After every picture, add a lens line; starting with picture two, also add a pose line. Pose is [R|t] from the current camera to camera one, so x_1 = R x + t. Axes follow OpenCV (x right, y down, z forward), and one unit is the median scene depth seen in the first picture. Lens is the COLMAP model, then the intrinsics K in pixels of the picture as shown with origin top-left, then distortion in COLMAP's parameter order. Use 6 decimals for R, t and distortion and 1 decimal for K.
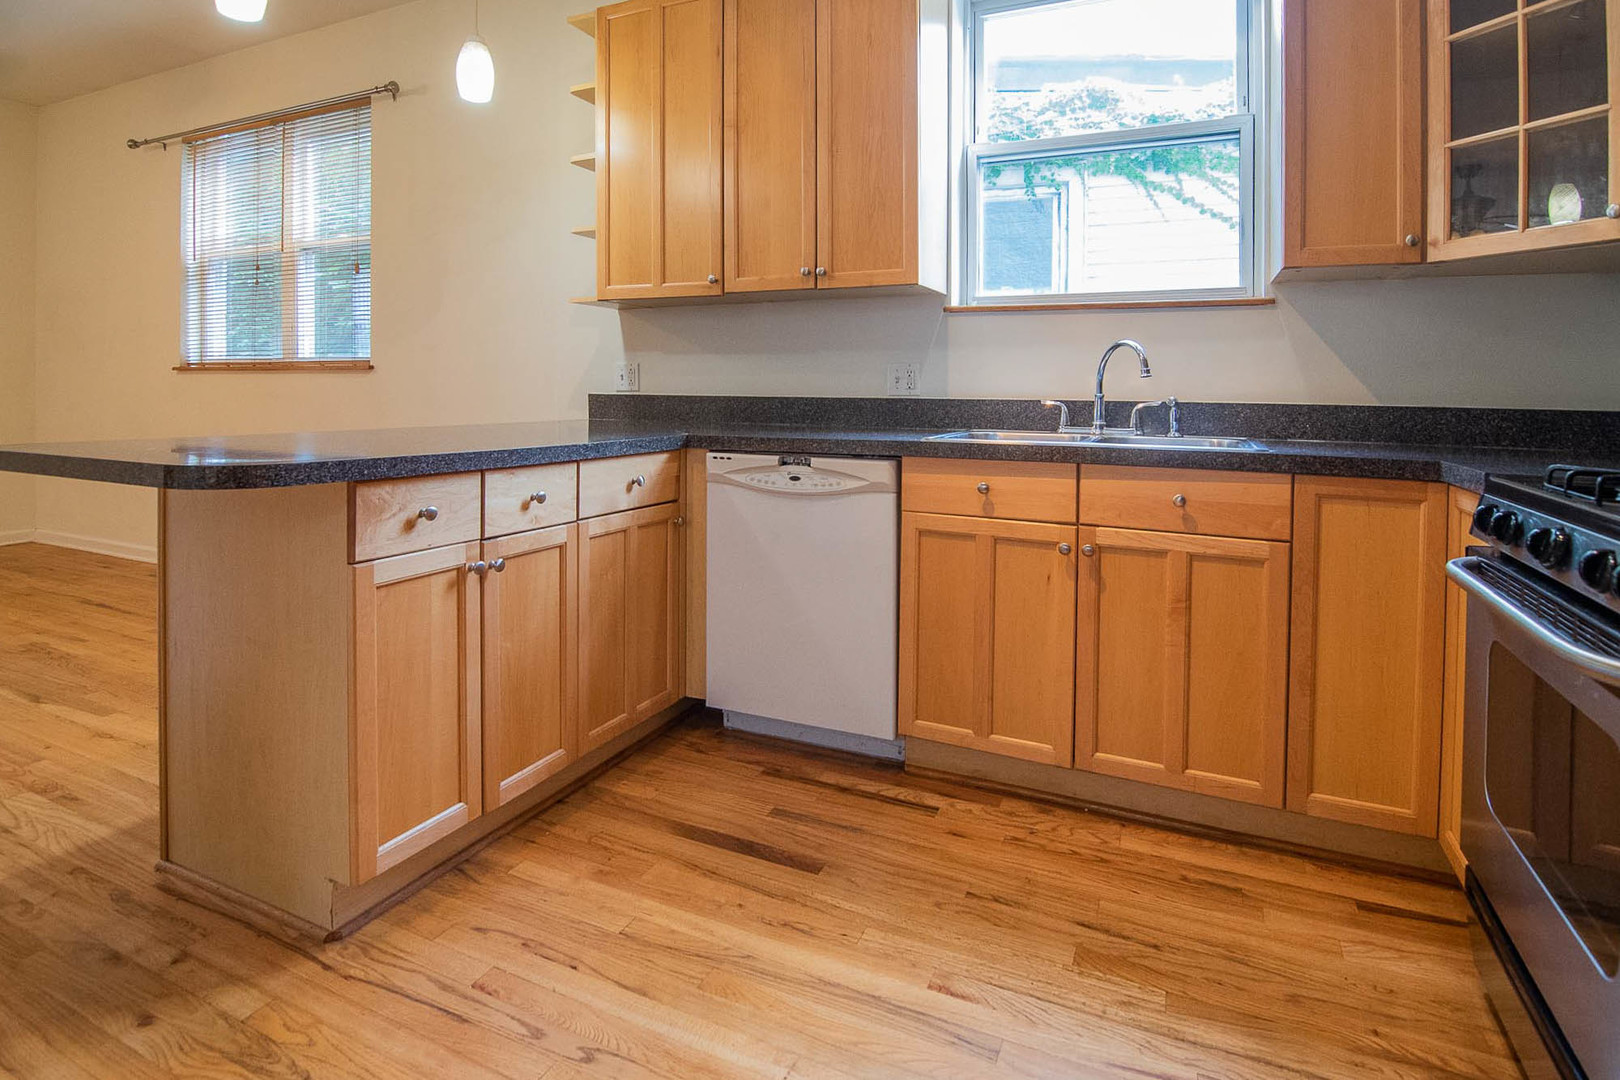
lens RADIAL K [[839.2, 0, 808.6], [0, 839.2, 396.7], [0, 0, 1]] dist [-0.018975, -0.000808]
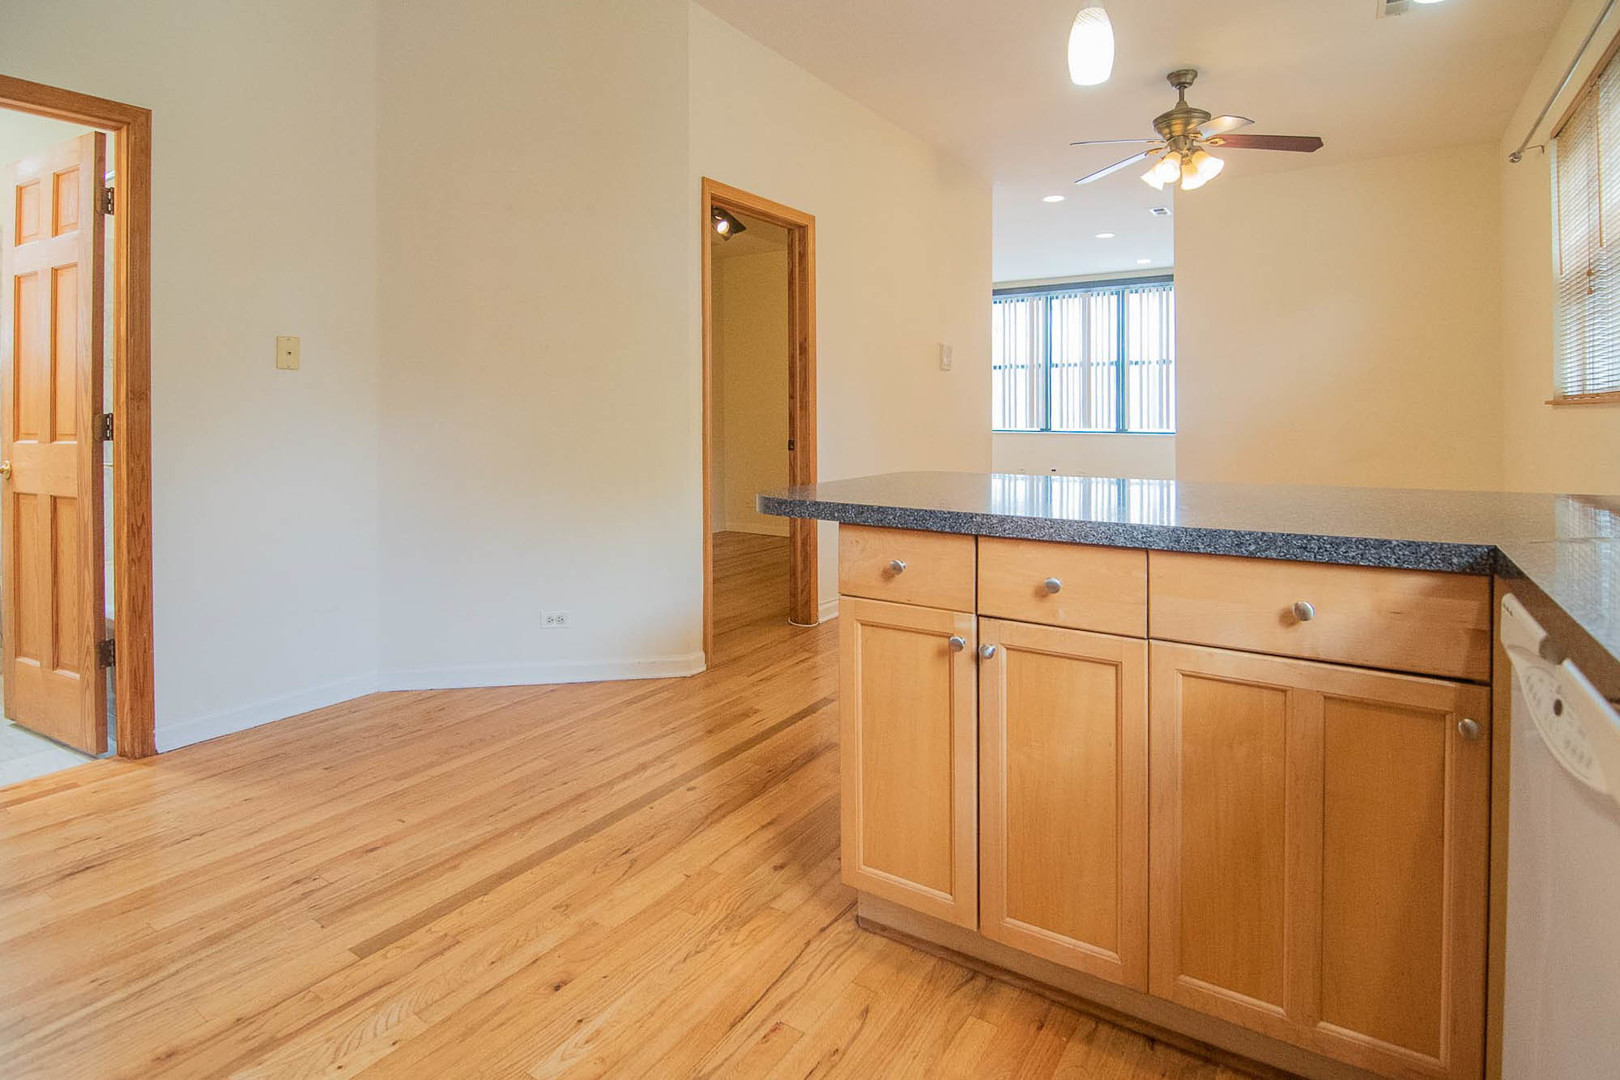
lens RADIAL K [[821.7, 0, 811.8], [0, 821.7, 422.6], [0, 0, 1]] dist [-0.017003, -0.000821]
pose [[-0.150110, 0.000661, -0.988669, 0.375708], [-0.003647, 0.999993, 0.001222, -0.022728], [0.988663, 0.003789, -0.150106, 0.758996]]
